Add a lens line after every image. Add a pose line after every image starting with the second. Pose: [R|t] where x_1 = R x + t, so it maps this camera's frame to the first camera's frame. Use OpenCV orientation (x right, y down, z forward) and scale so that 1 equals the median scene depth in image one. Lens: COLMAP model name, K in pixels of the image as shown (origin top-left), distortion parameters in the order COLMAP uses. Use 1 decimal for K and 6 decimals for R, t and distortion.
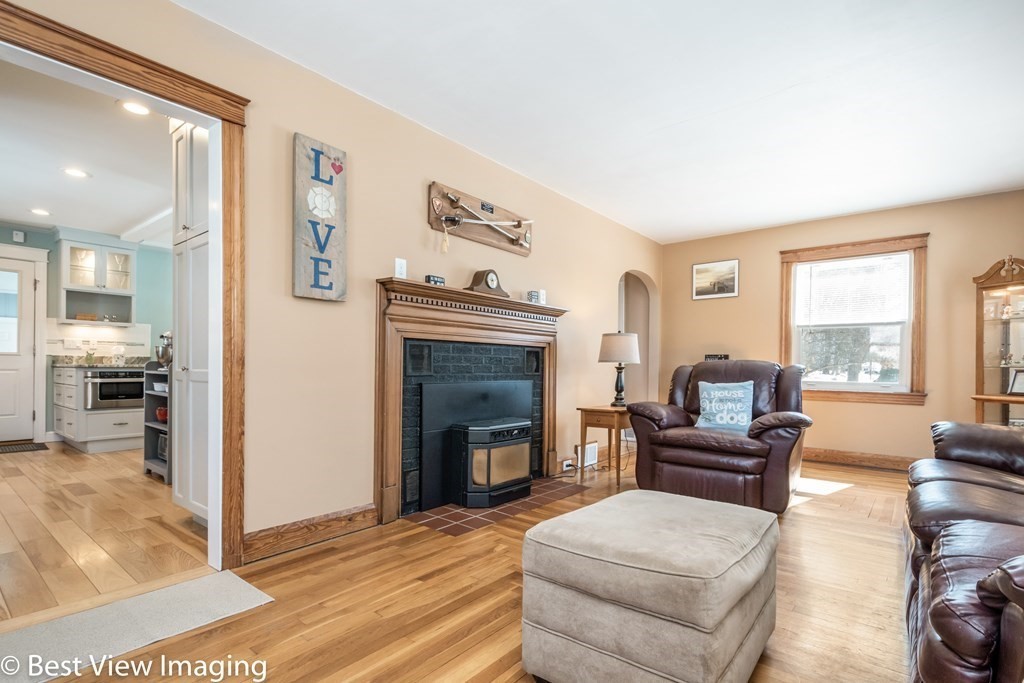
lens RADIAL K [[508.7, 0, 515.0], [0, 508.7, 368.8], [0, 0, 1]] dist [0.002719, 0.000547]
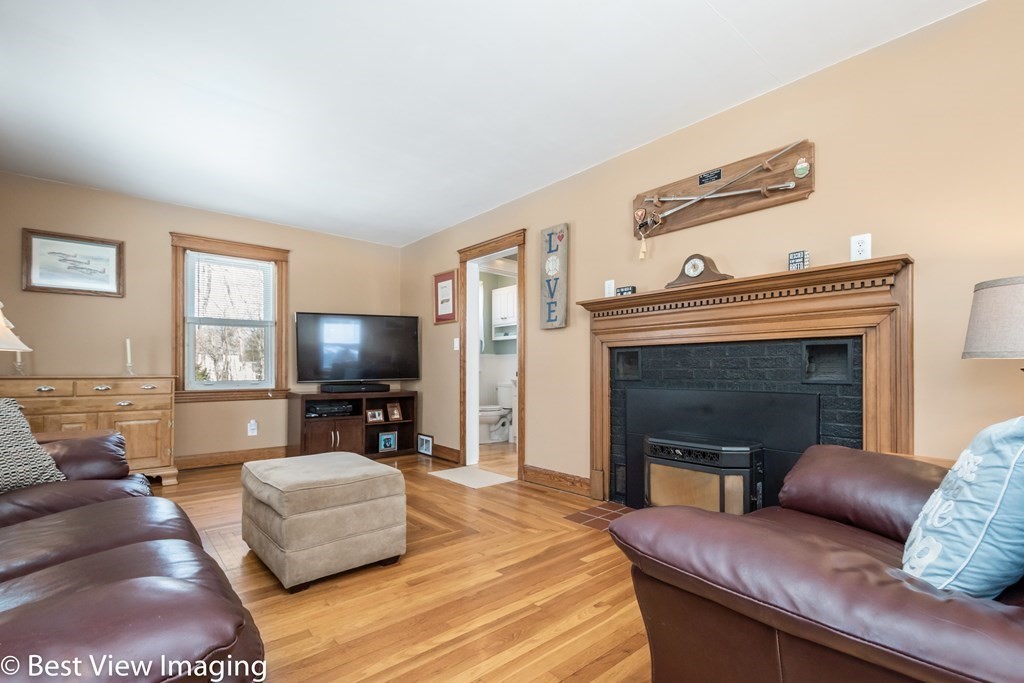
lens RADIAL K [[423.0, 0, 513.6], [0, 423.0, 372.6], [0, 0, 1]] dist [-0.000397, -0.000045]
pose [[-0.143366, -0.013574, -0.989577, 0.869931], [-0.012395, 0.999852, -0.011920, 0.012753], [0.989592, 0.010557, -0.143513, 1.039718]]
